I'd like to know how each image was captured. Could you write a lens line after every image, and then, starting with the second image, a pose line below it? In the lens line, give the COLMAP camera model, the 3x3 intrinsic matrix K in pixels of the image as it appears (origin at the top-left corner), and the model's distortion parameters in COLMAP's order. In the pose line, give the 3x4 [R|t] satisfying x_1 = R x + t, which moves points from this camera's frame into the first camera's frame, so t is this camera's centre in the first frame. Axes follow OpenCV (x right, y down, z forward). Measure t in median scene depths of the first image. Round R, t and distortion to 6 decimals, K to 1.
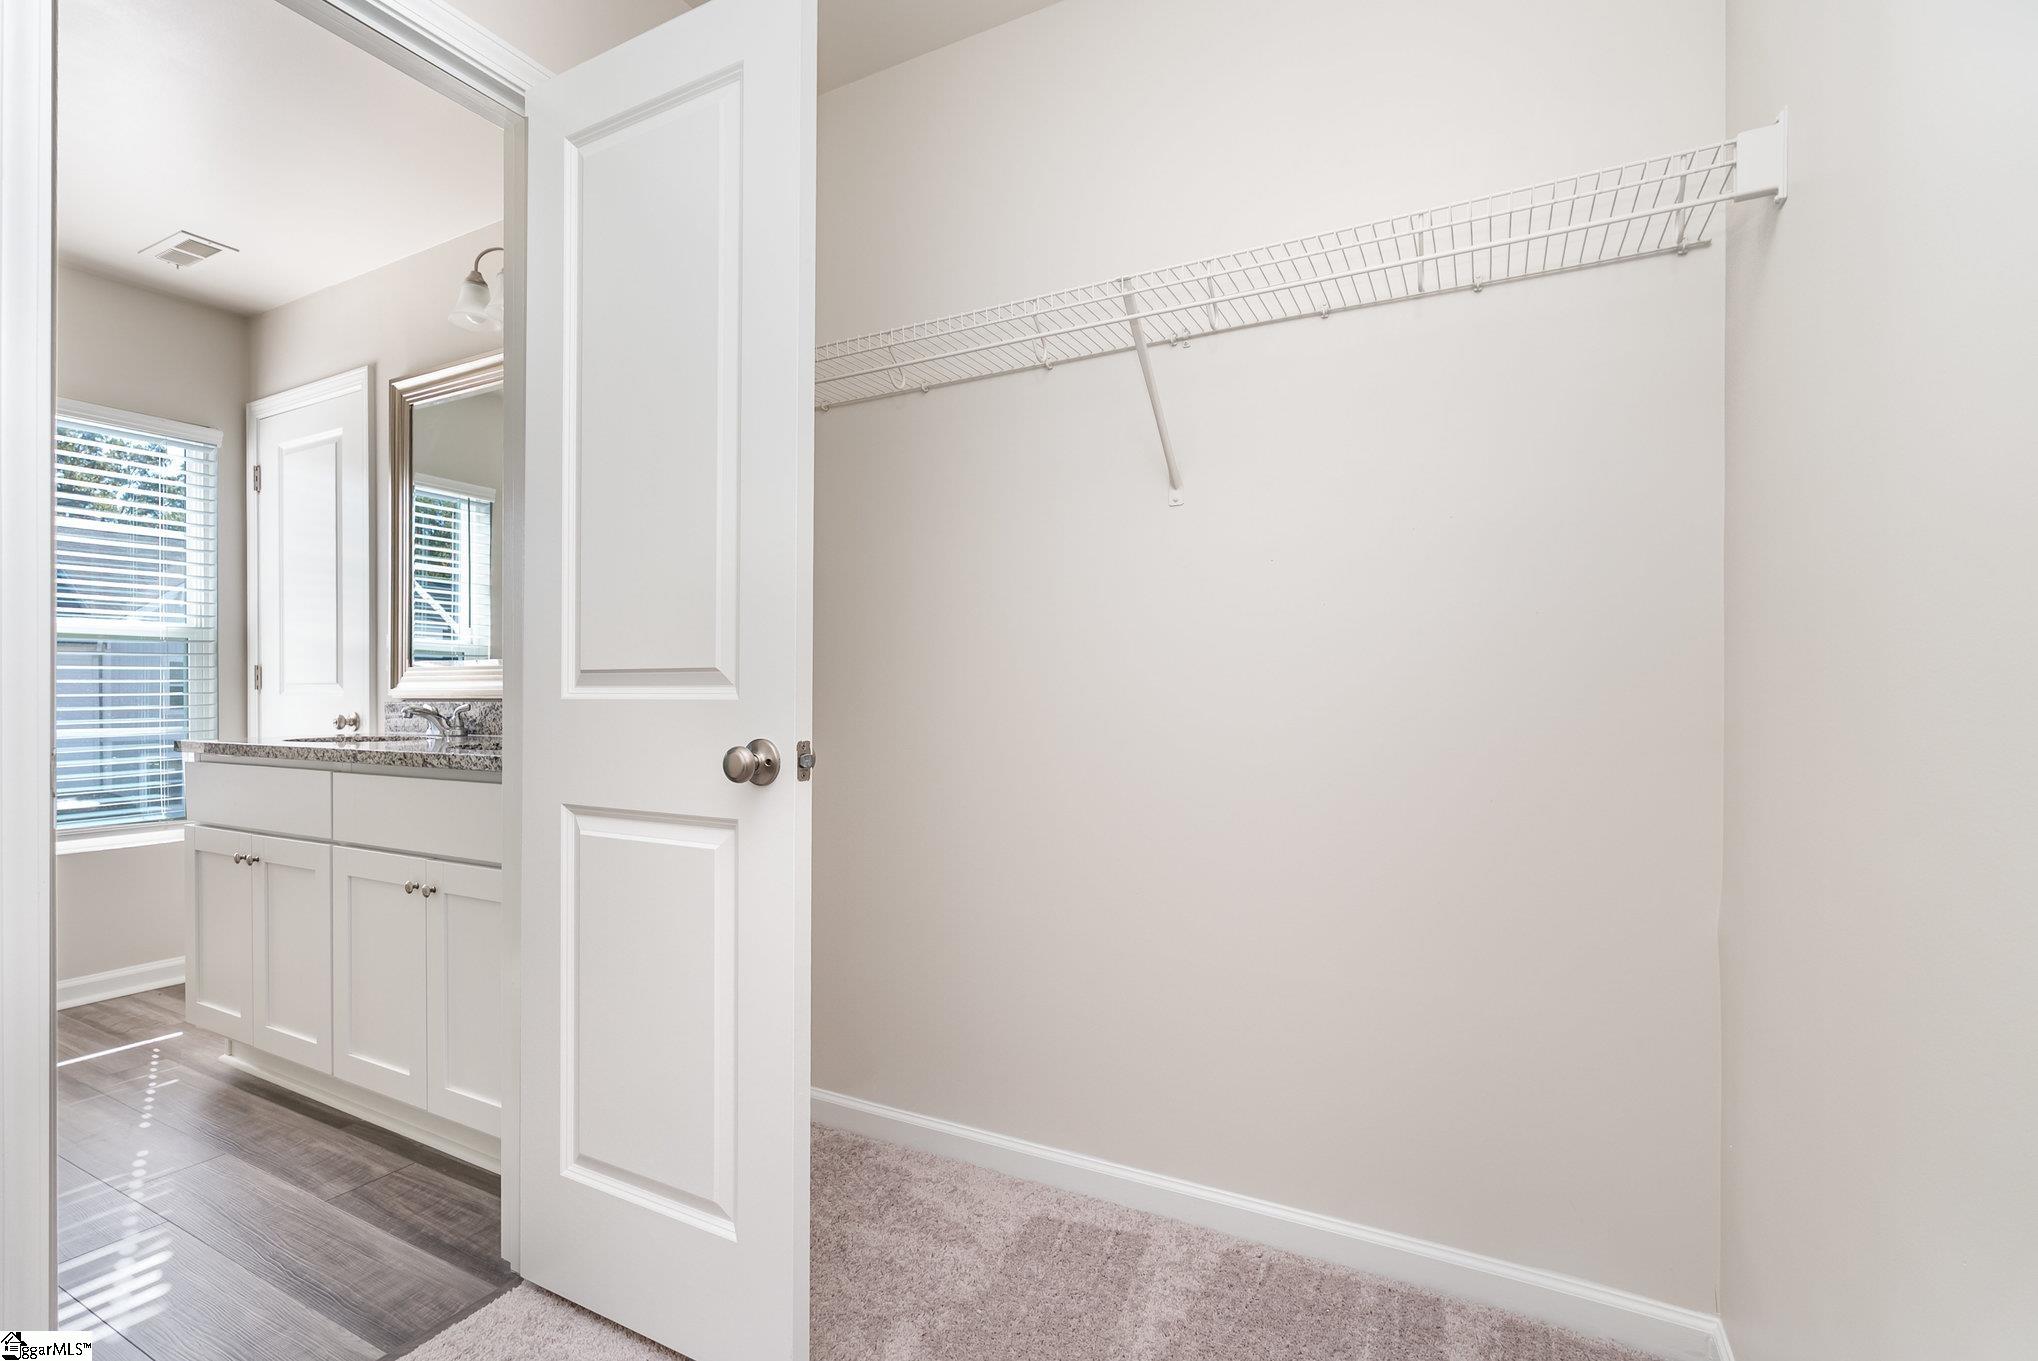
lens RADIAL K [[899.5, 0, 1019.8], [0, 899.5, 688.9], [0, 0, 1]] dist [0.000140, -0.005181]
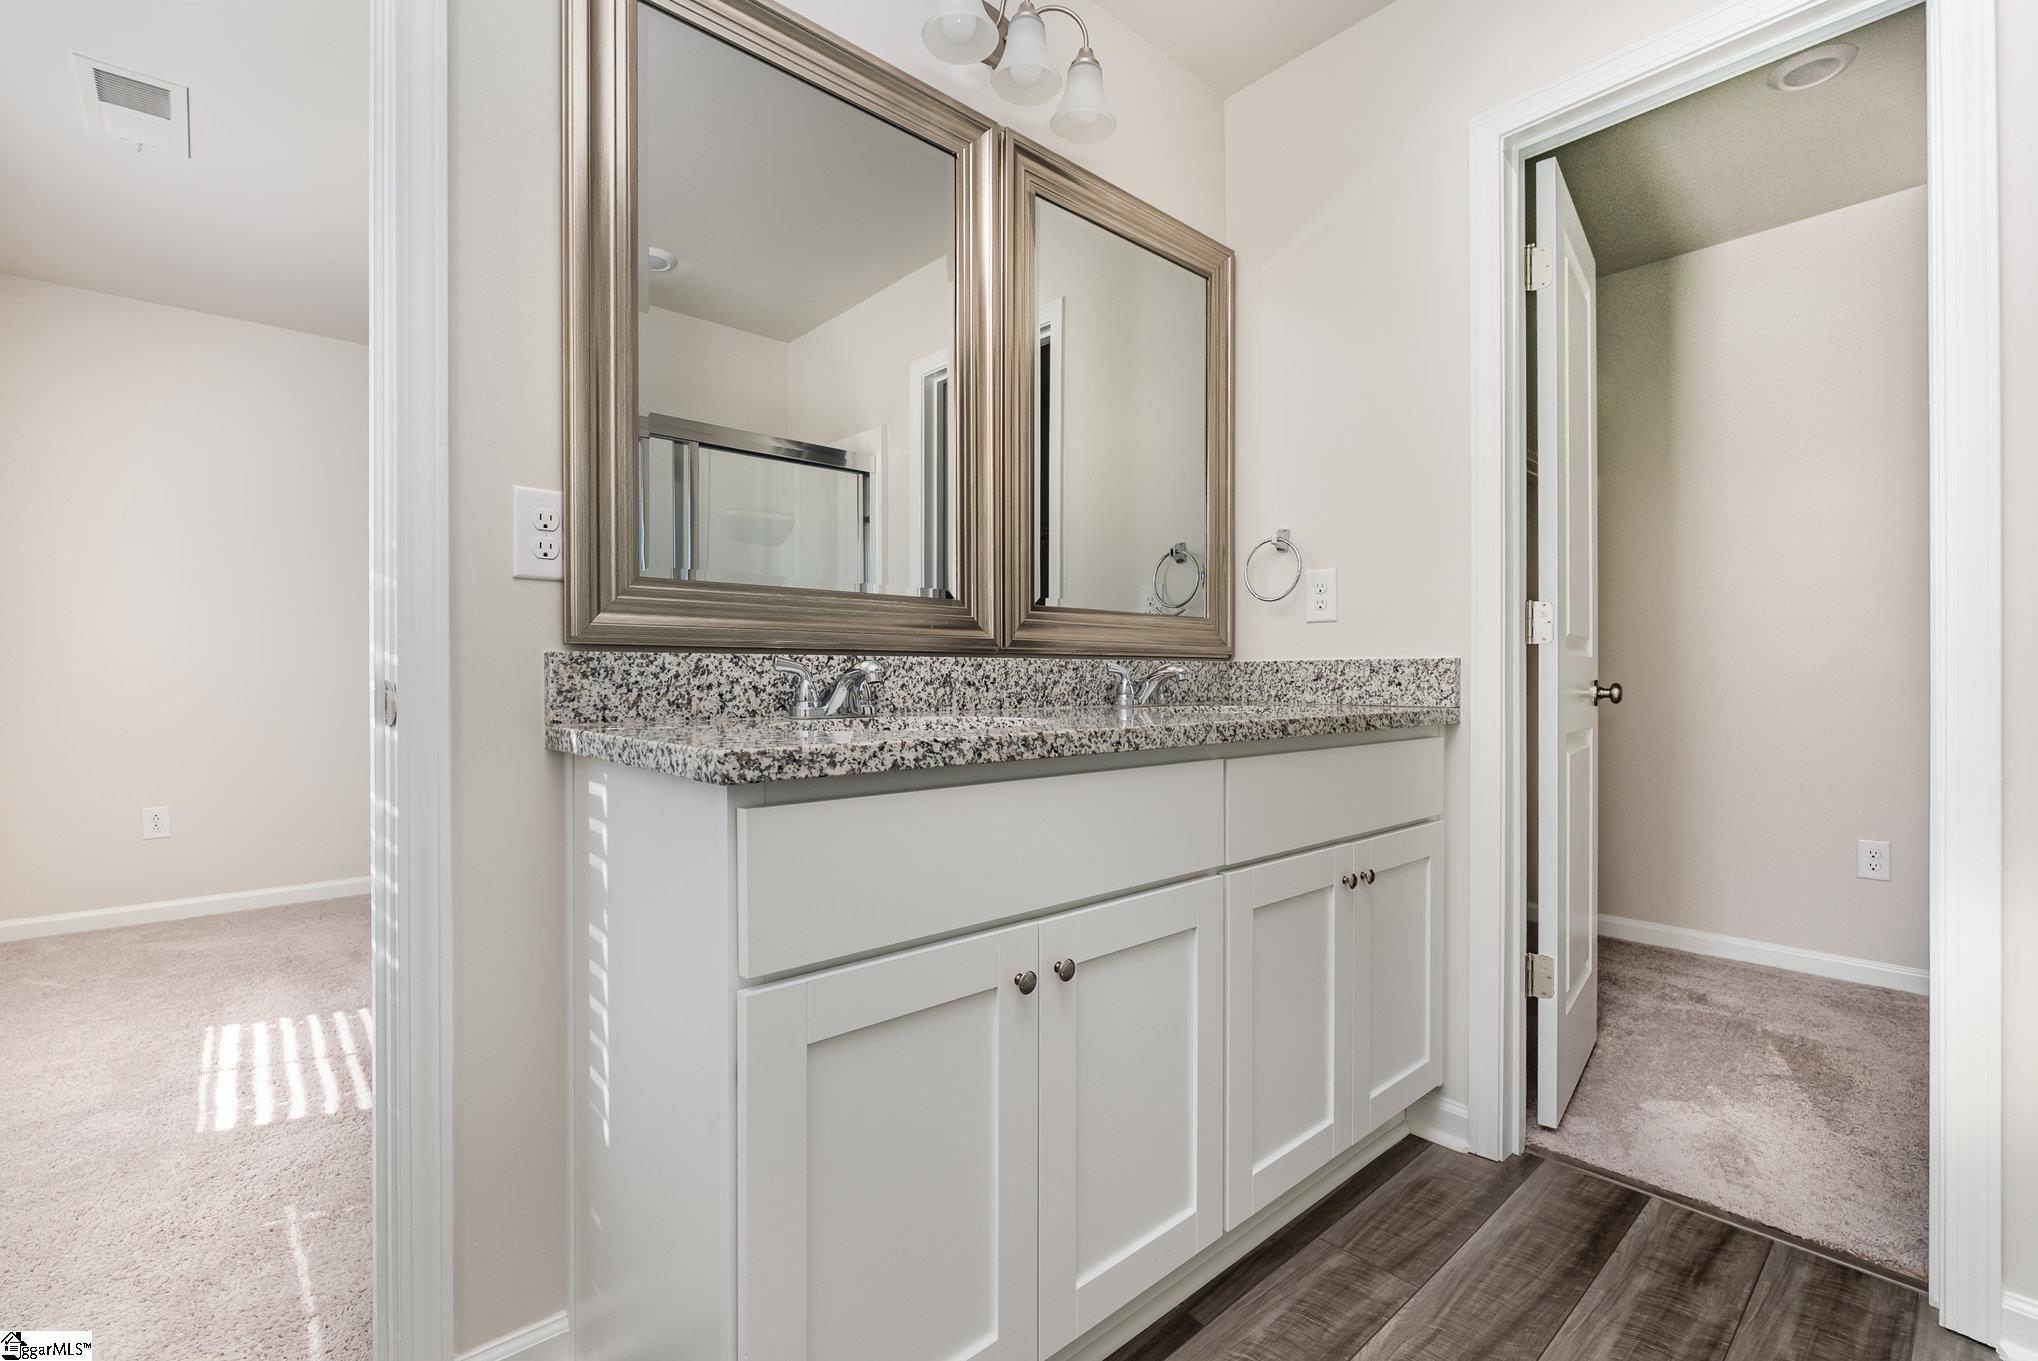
lens RADIAL K [[899.5, 0, 1019.8], [0, 899.5, 688.9], [0, 0, 1]] dist [0.000140, -0.005181]
pose [[0.362675, -0.012263, 0.931835, -1.087009], [-0.004078, 0.999883, 0.014746, 0.026053], [-0.931907, -0.009148, 0.362583, 0.698768]]
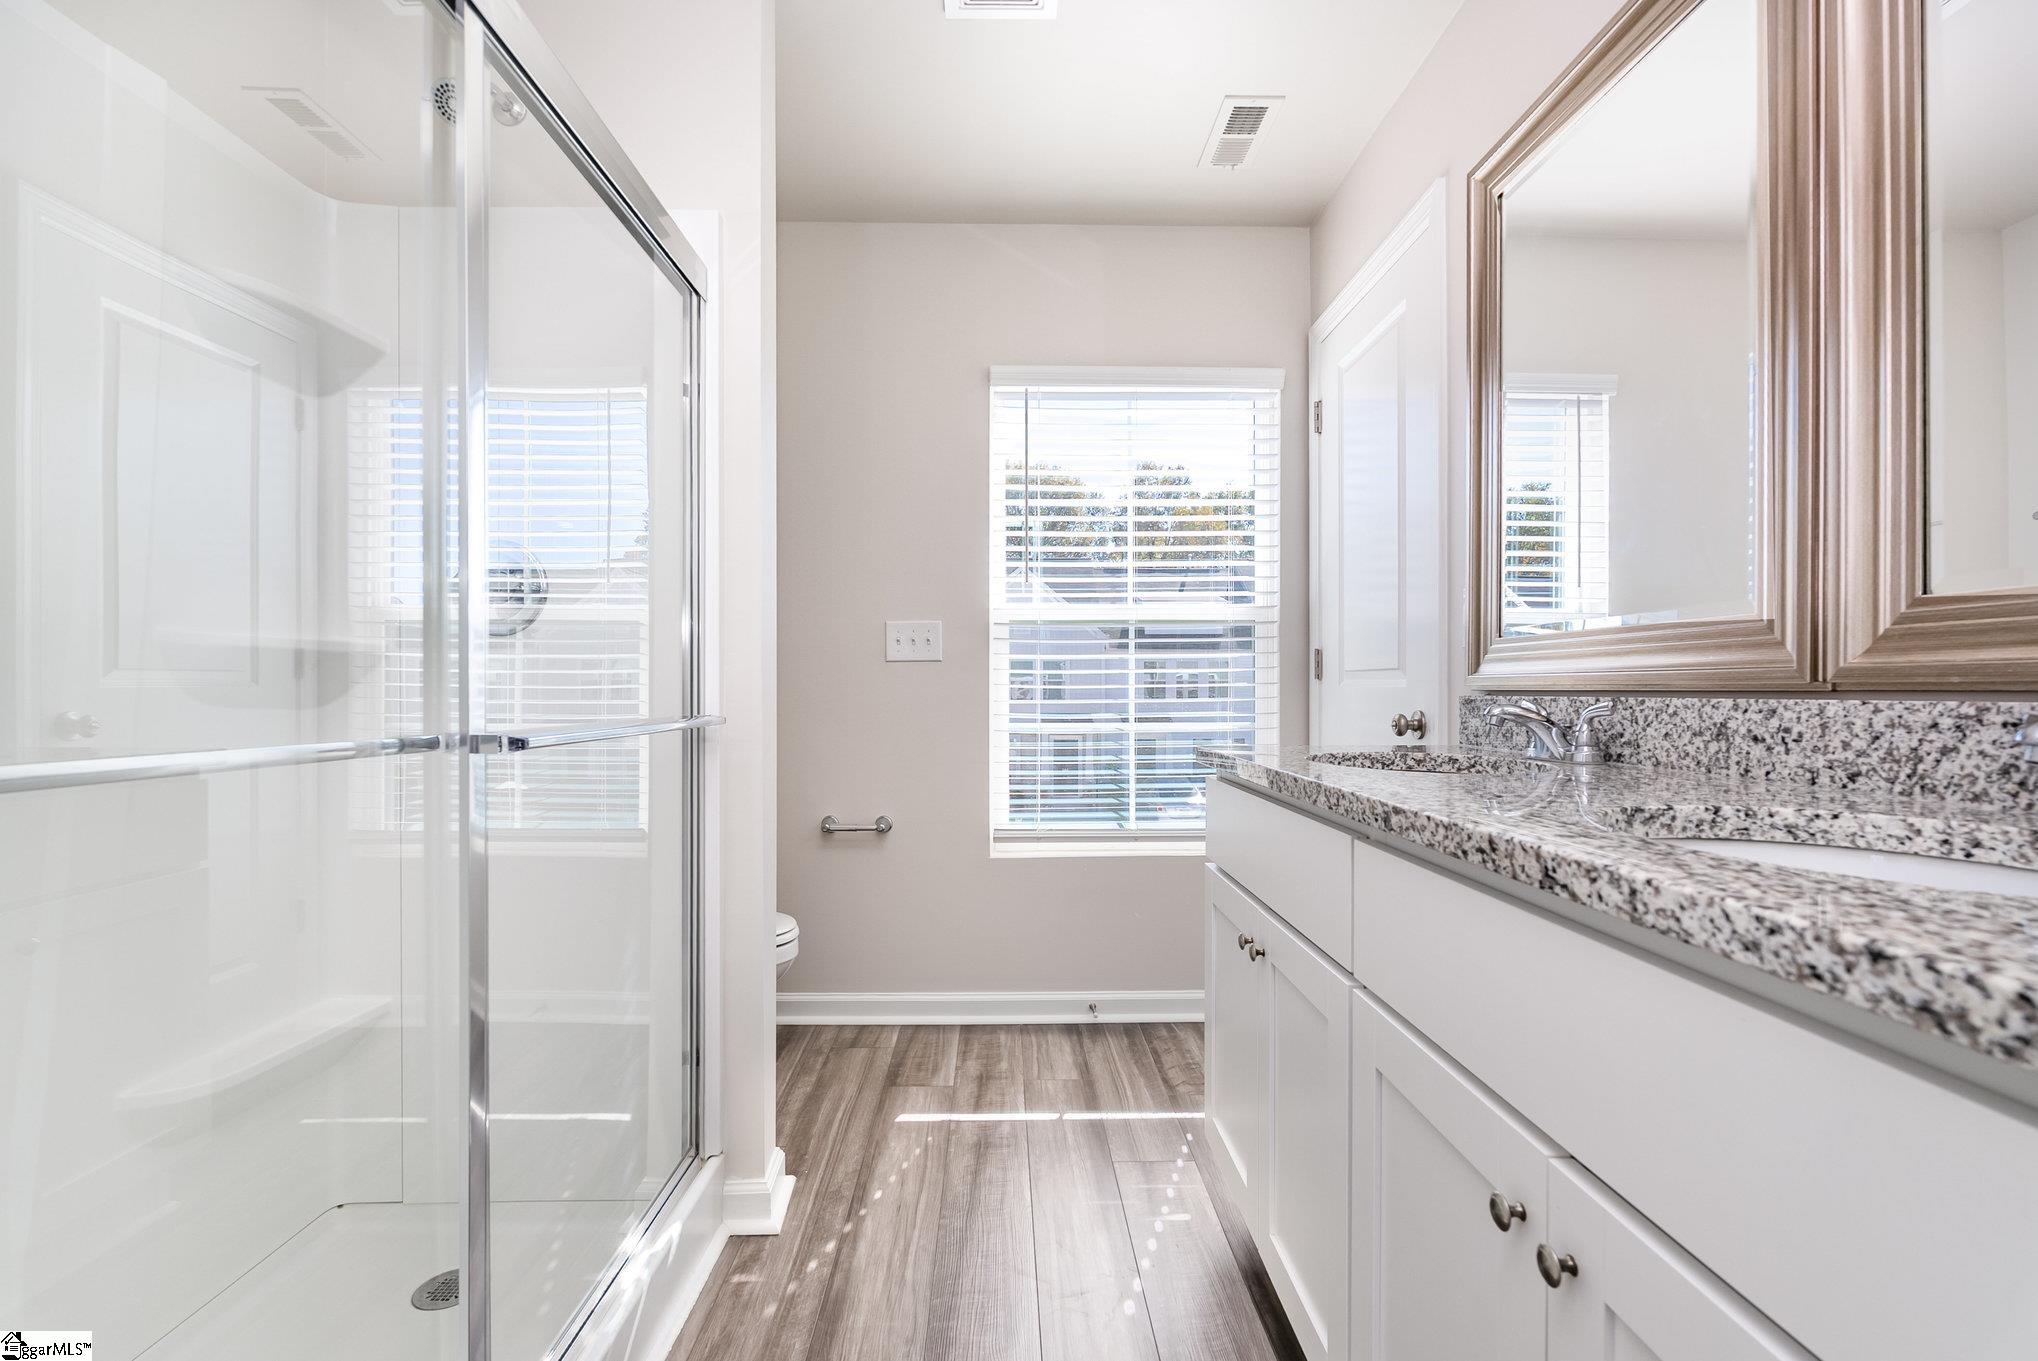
lens RADIAL K [[899.5, 0, 1019.8], [0, 899.5, 688.9], [0, 0, 1]] dist [0.000140, -0.005181]
pose [[0.469844, 0.003068, -0.882744, -0.323672], [-0.000268, 0.999994, 0.003333, 0.007975], [0.882749, -0.001330, 0.469842, 0.472310]]
